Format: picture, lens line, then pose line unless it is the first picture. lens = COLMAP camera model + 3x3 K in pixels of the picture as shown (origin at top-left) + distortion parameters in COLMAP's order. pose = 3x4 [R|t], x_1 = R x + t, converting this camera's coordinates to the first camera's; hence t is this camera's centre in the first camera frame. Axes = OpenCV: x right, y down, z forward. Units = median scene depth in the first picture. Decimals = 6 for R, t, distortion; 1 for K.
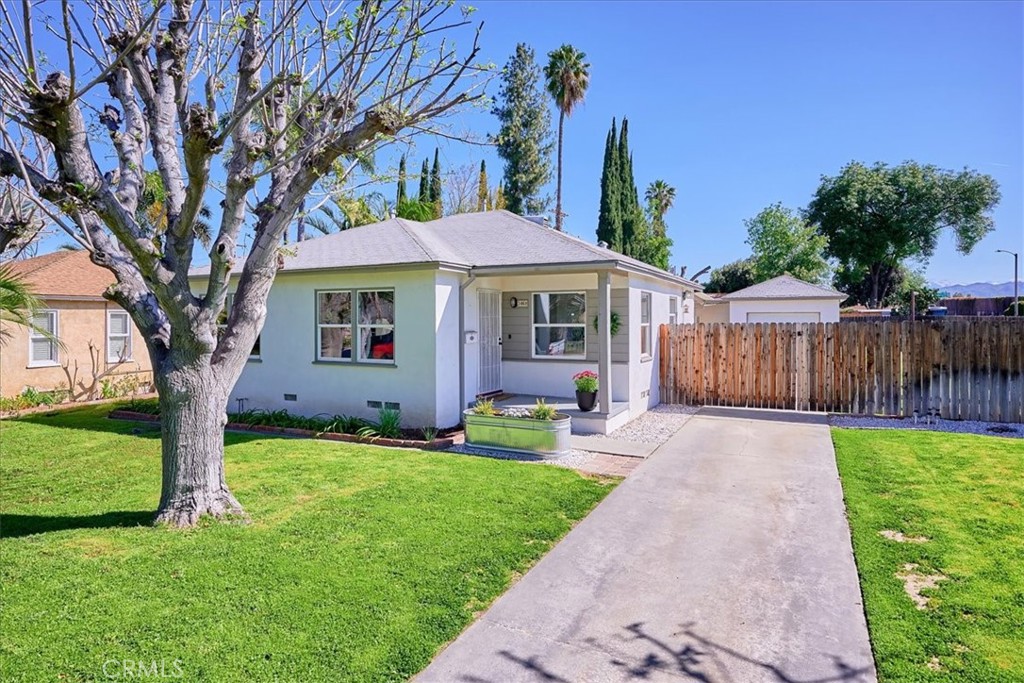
lens RADIAL K [[581.9, 0, 514.6], [0, 581.9, 329.1], [0, 0, 1]] dist [0.000208, -0.002854]
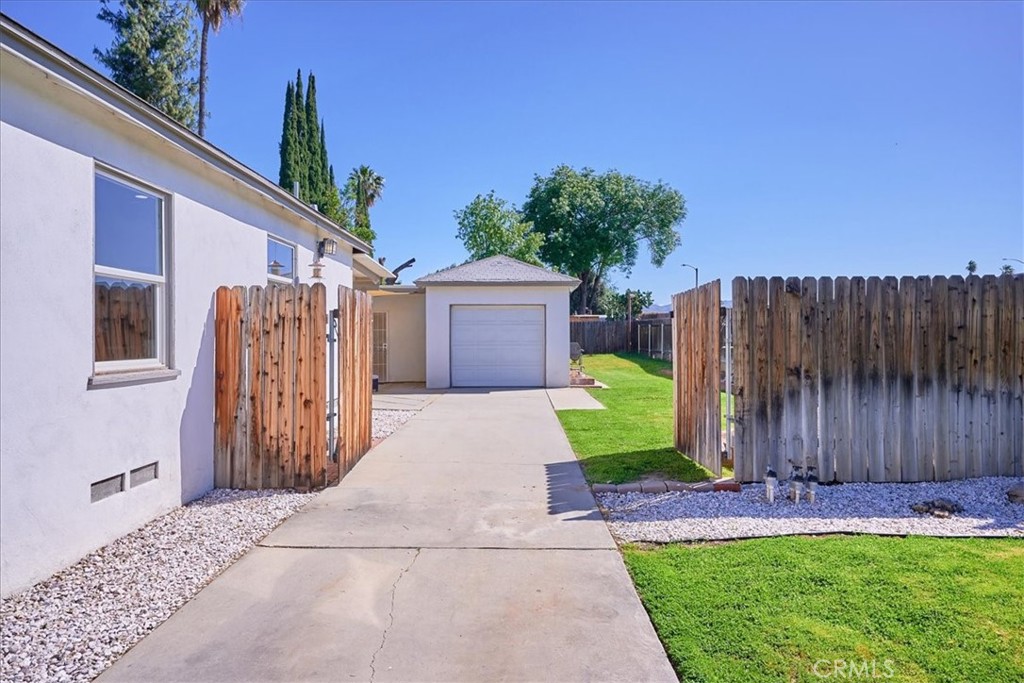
lens RADIAL K [[623.6, 0, 517.0], [0, 623.6, 337.4], [0, 0, 1]] dist [0.000824, -0.007637]
pose [[0.895140, -0.002490, 0.445779, 0.253272], [0.008852, 0.999887, -0.012189, 0.034042], [-0.445698, 0.014857, 0.895060, 0.552030]]
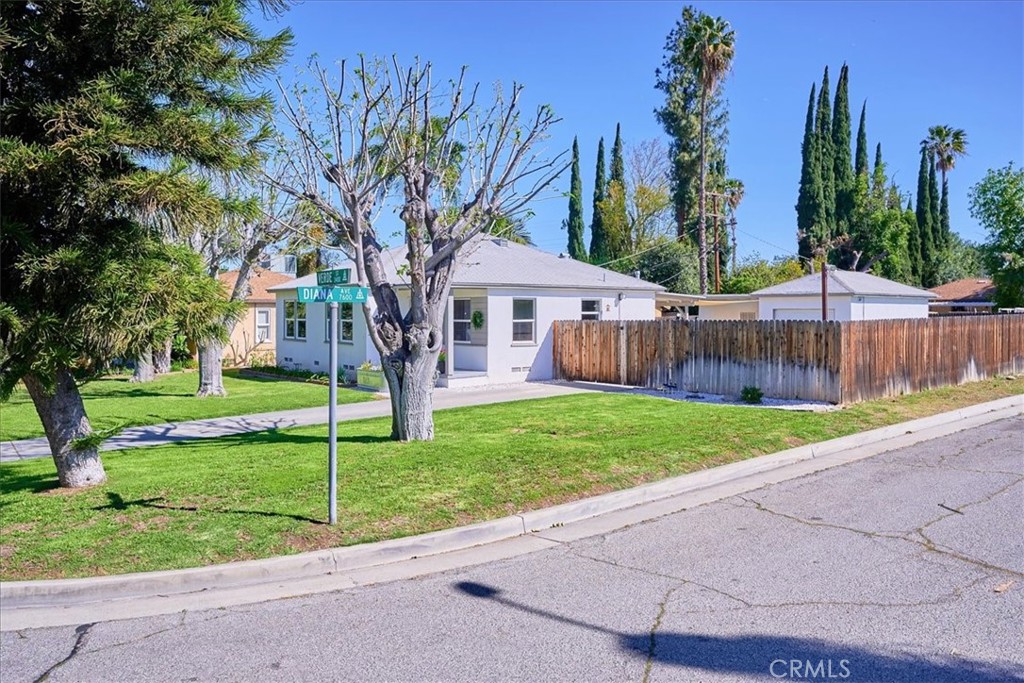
lens RADIAL K [[759.9, 0, 514.6], [0, 759.9, 339.8], [0, 0, 1]] dist [-0.005869, 0.017240]
pose [[0.910393, 0.018284, -0.413340, 0.934789], [-0.008975, 0.999661, 0.024451, -0.005676], [0.413647, -0.018550, 0.910248, -0.670357]]
